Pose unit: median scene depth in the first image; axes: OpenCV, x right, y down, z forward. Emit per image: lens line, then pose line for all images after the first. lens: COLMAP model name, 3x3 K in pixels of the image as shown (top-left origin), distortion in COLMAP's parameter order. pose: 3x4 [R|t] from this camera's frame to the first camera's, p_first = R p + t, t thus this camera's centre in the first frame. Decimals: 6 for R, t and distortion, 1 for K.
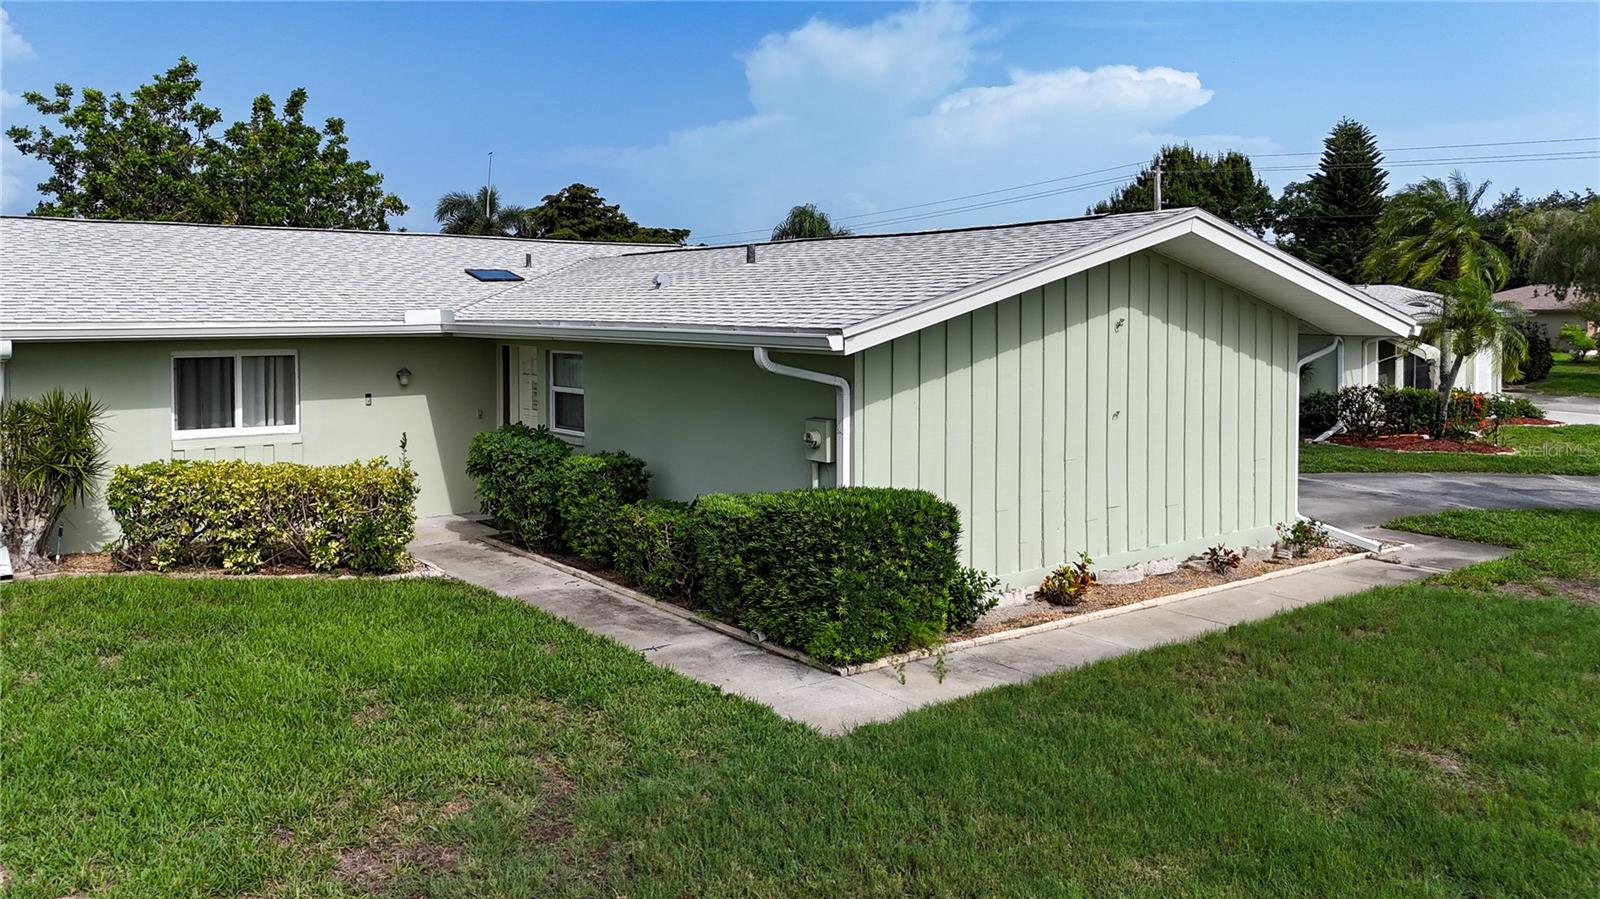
lens RADIAL K [[1213.0, 0, 796.3], [0, 1213.0, 340.9], [0, 0, 1]] dist [0.066834, -0.067016]
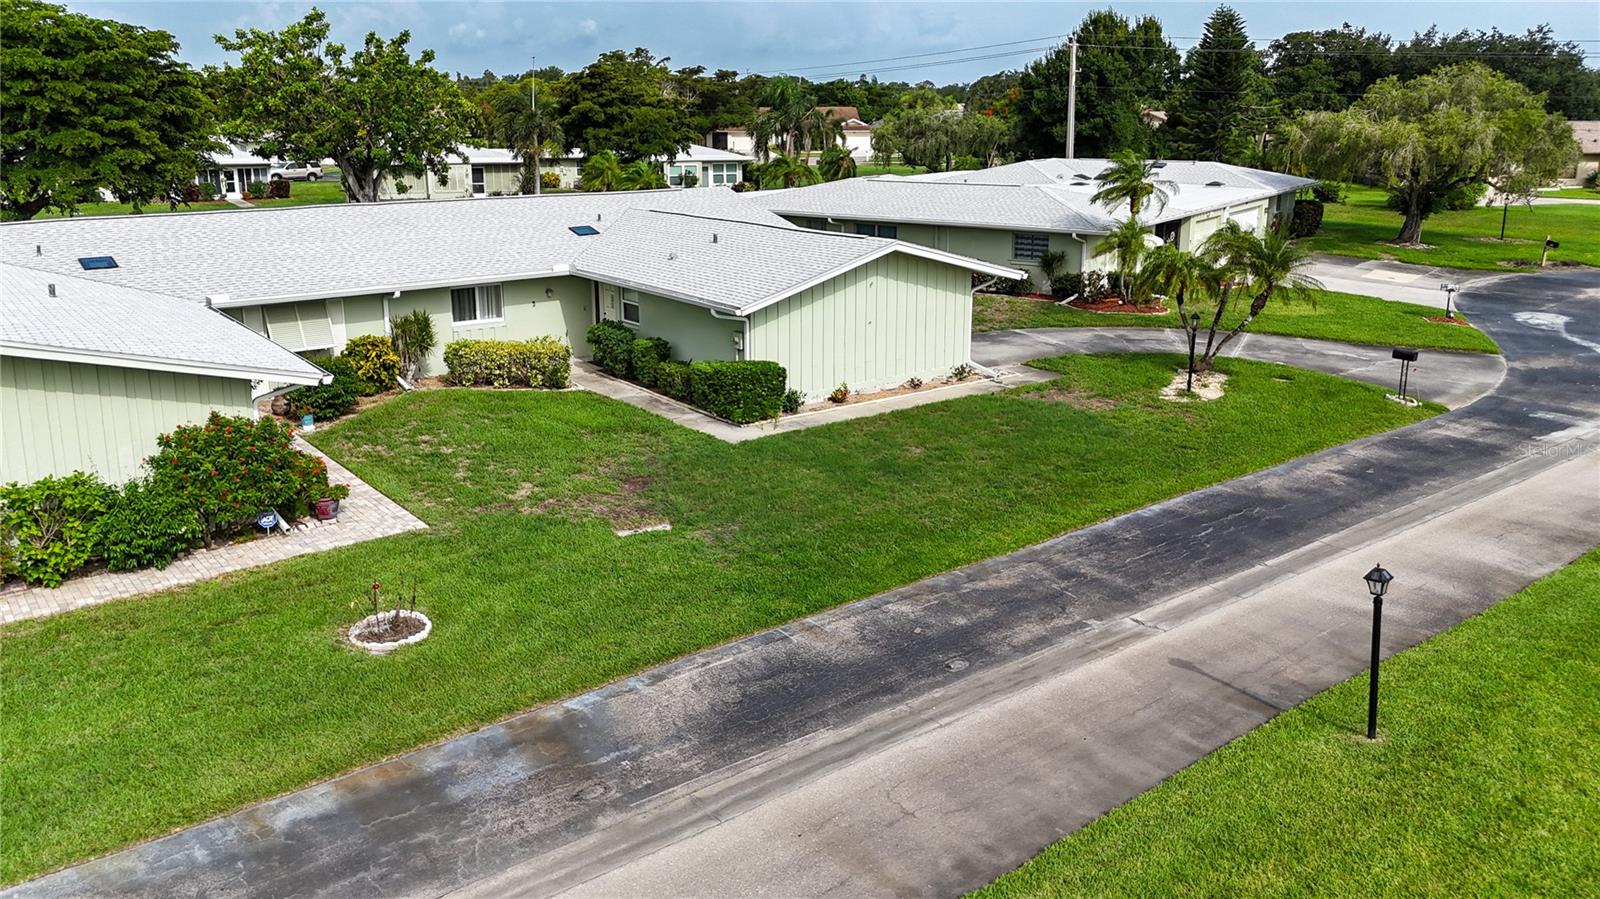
lens RADIAL K [[1201.3, 0, 799.7], [0, 1201.3, 400.1], [0, 0, 1]] dist [0.066683, -0.076623]
pose [[0.999999, 0.001061, 0.000698, 0.138137], [-0.001188, 0.975816, 0.218590, -0.327745], [-0.000449, -0.218591, 0.975817, -1.408145]]
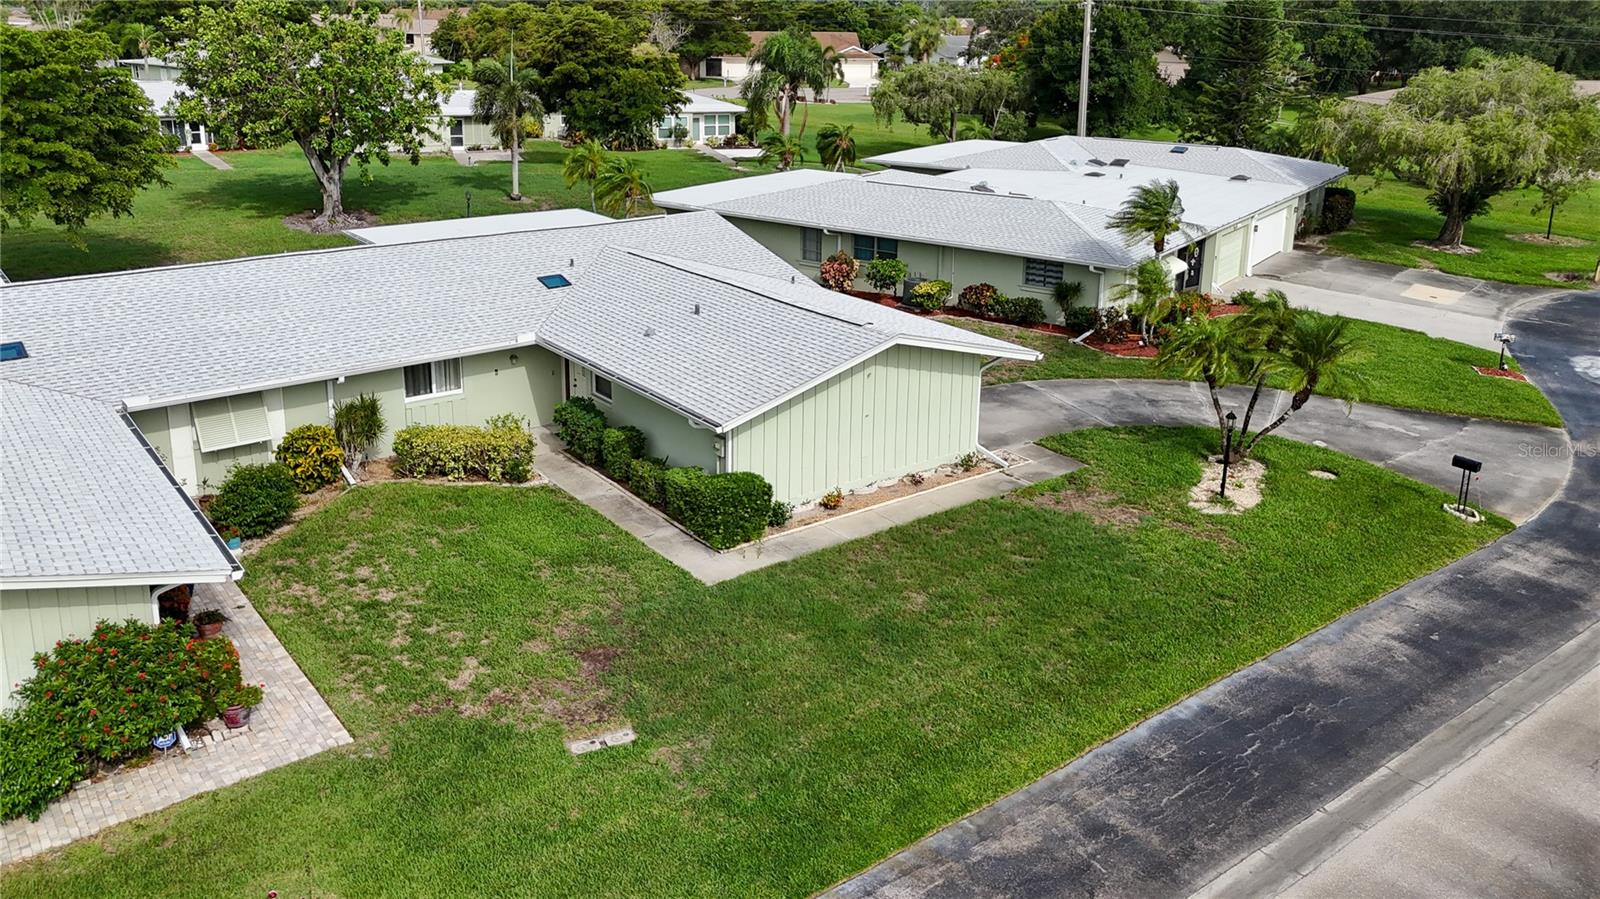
lens RADIAL K [[1230.2, 0, 782.7], [0, 1230.2, 337.9], [0, 0, 1]] dist [0.054441, -0.038927]
pose [[0.999823, 0.017194, -0.007633, 0.143094], [-0.014848, 0.970418, 0.240972, -0.634408], [0.011551, -0.240816, 0.970502, -1.123816]]
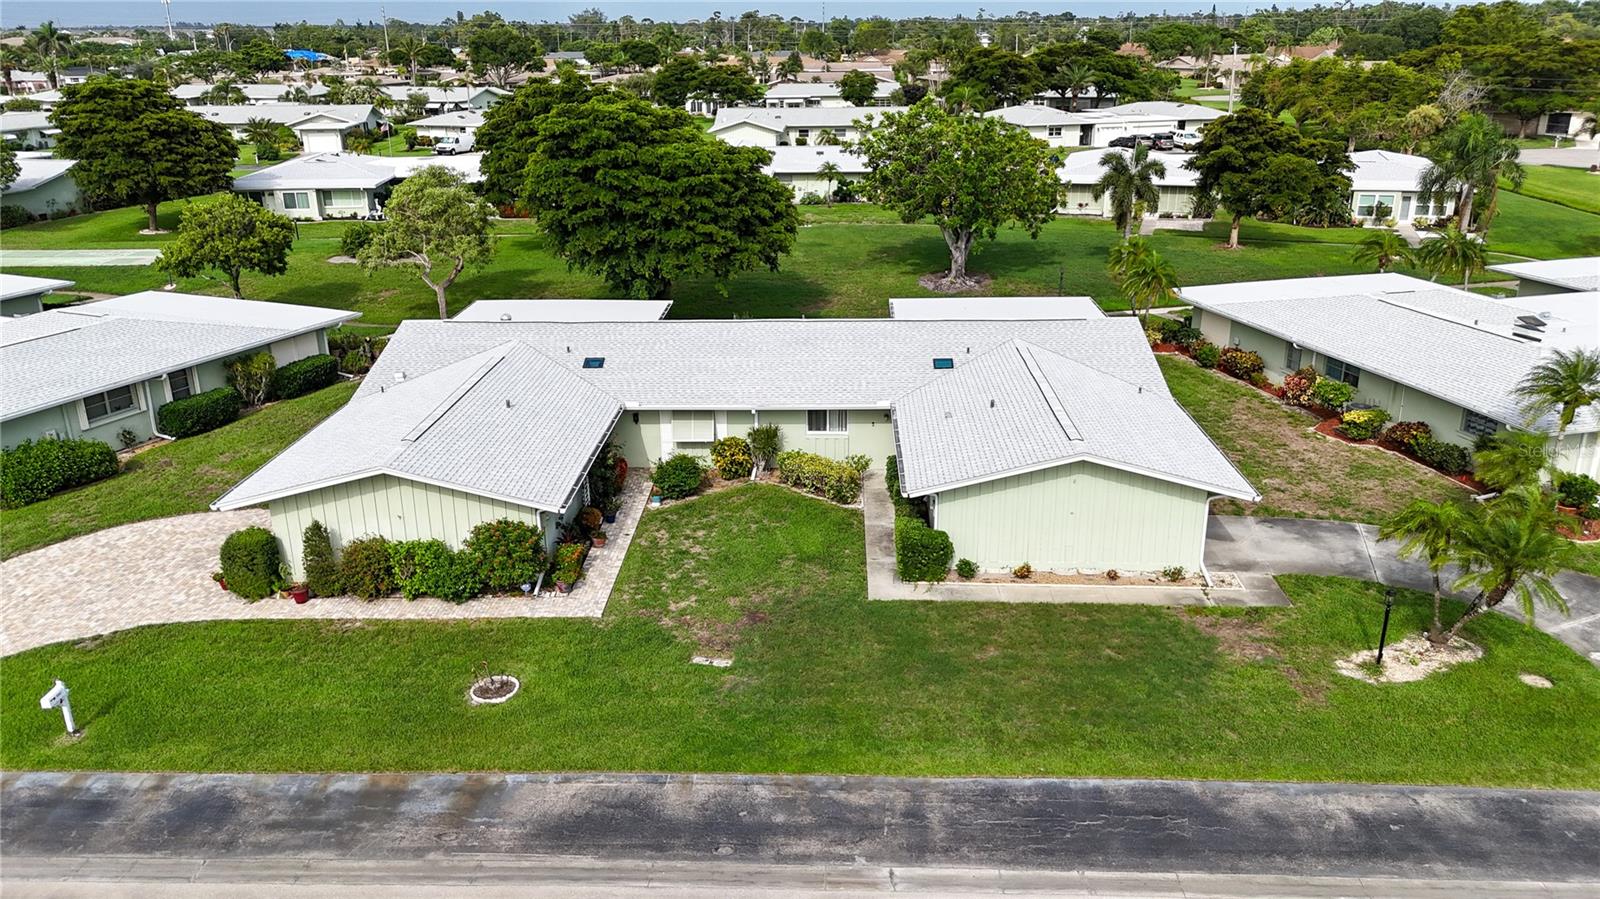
lens RADIAL K [[1177.7, 0, 801.7], [0, 1177.7, 457.6], [0, 0, 1]] dist [0.063898, -0.055516]
pose [[0.767080, 0.214370, -0.604676, 1.443679], [-0.006475, 0.945061, 0.326830, -0.954856], [0.641519, -0.246790, 0.726325, -1.273815]]
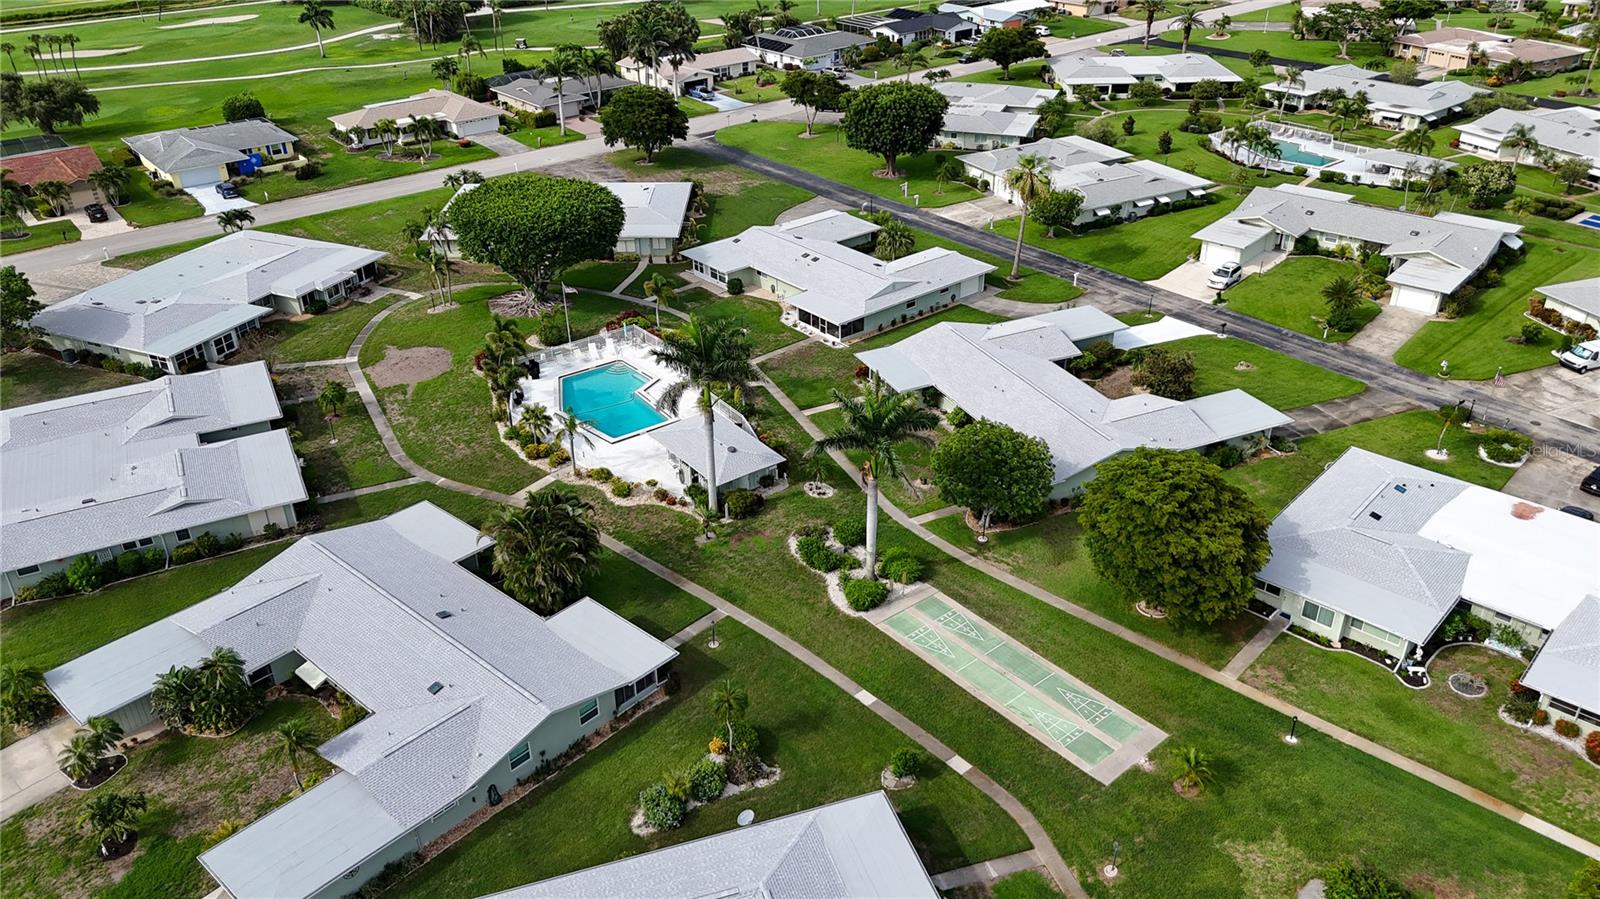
lens RADIAL K [[1177.7, 0, 801.7], [0, 1177.7, 457.6], [0, 0, 1]] dist [0.063898, -0.055516]
pose [[0.031636, 0.496728, -0.867330, -1.222107], [-0.009947, 0.867877, 0.496679, -3.880691], [0.999450, -0.007085, 0.032397, -0.248781]]
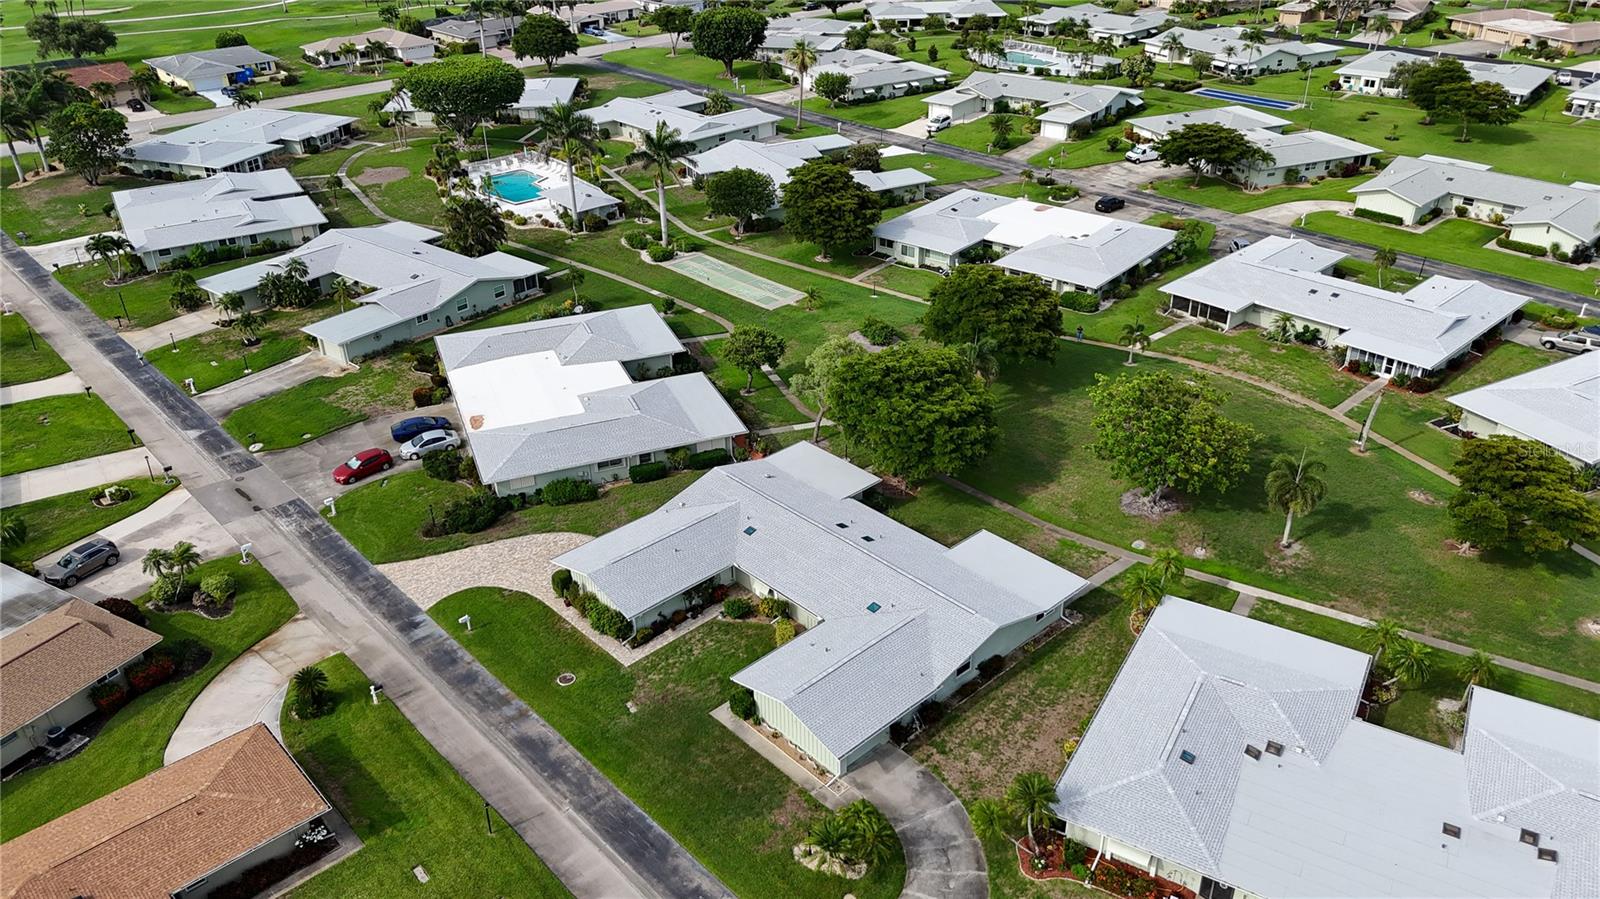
lens RADIAL K [[1177.7, 0, 801.7], [0, 1177.7, 457.6], [0, 0, 1]] dist [0.063898, -0.055516]
pose [[0.086827, 0.491645, -0.866456, 4.662837], [-0.007851, 0.870051, 0.492899, -3.909262], [0.996192, -0.035995, 0.079404, 0.721907]]
